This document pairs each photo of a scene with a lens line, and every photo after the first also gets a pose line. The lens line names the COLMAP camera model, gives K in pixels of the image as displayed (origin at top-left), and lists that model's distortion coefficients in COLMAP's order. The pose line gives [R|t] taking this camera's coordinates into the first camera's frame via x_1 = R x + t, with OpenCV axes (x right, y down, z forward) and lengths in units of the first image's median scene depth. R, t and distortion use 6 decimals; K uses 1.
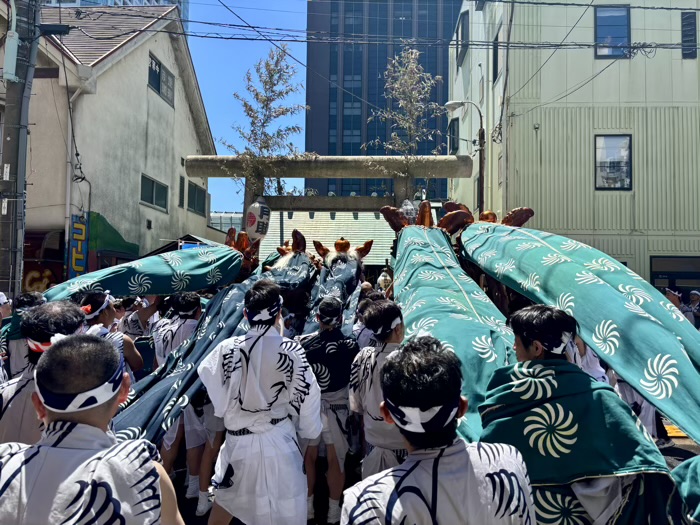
lens RADIAL K [[538.3, 0, 352.8], [0, 538.3, 268.2], [0, 0, 1]] dist [0.021331, -0.043418]
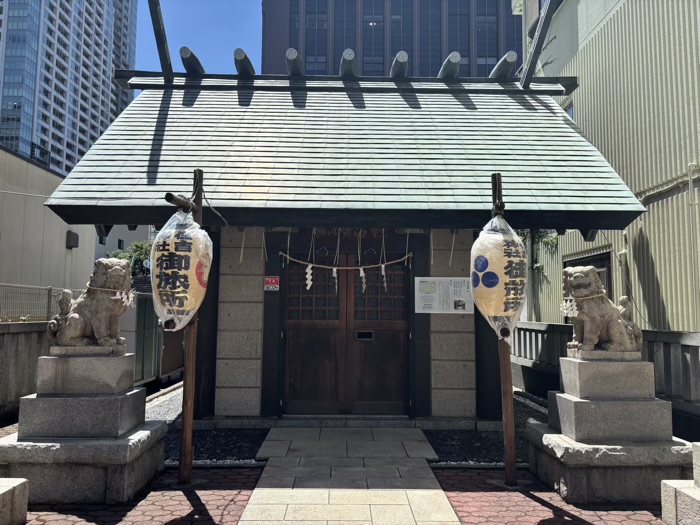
lens RADIAL K [[538.3, 0, 348.9], [0, 538.3, 263.7], [0, 0, 1]] dist [0.021331, -0.043418]
pose [[0.997727, -0.001268, 0.067381, -0.042387], [0.003912, 0.999227, -0.039129, 0.050796], [-0.067279, 0.039304, 0.996960, 0.939981]]
